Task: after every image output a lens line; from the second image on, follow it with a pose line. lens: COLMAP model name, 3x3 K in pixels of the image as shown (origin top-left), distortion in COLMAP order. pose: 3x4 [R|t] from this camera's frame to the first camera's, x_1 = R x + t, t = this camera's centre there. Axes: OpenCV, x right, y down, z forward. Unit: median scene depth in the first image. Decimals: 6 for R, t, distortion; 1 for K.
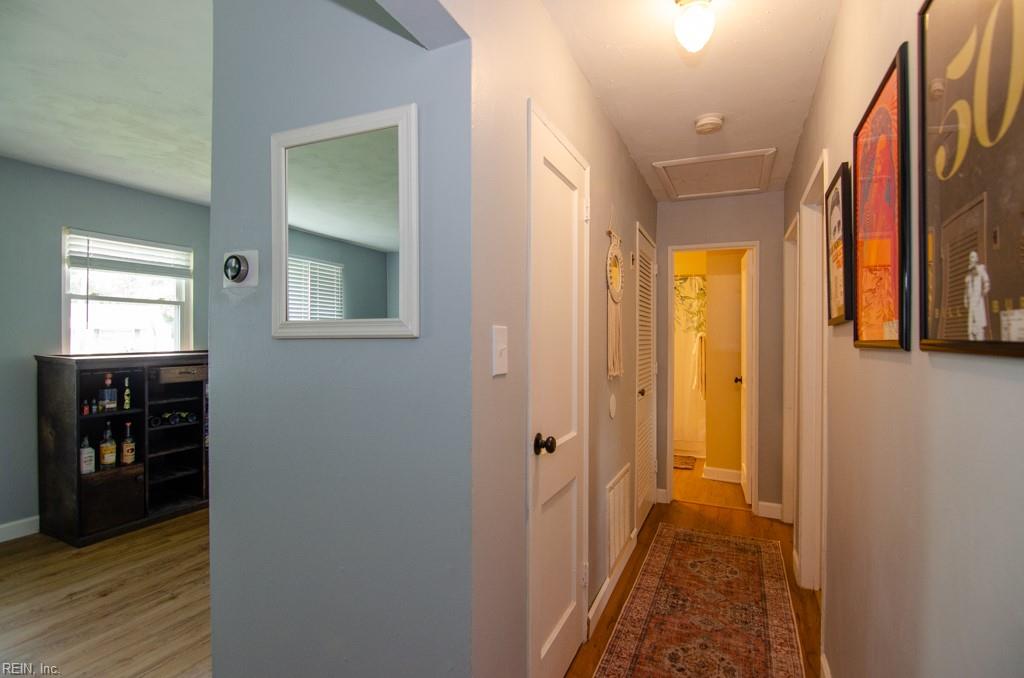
lens RADIAL K [[500.0, 0, 512.0], [0, 500.0, 339.0], [0, 0, 1]] dist [-0.000722, -0.011120]
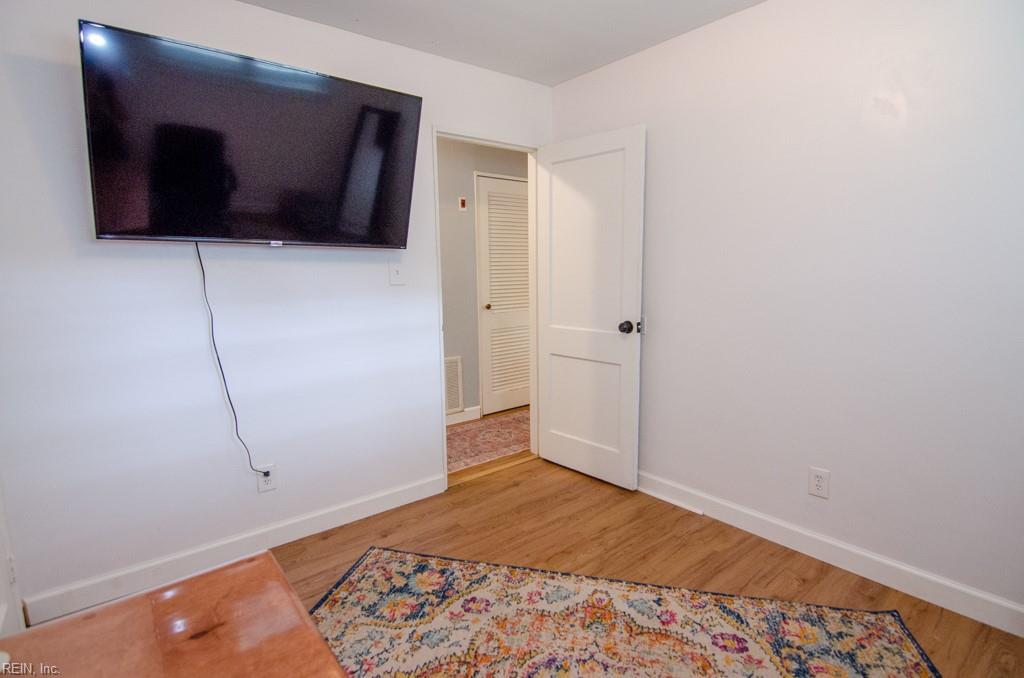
lens RADIAL K [[500.0, 0, 512.0], [0, 500.0, 339.0], [0, 0, 1]] dist [-0.000722, -0.011120]
pose [[0.896902, 0.046619, -0.439766, 1.040857], [0.015519, 0.990498, 0.136651, 0.015567], [0.441958, -0.129387, 0.887655, -0.158999]]
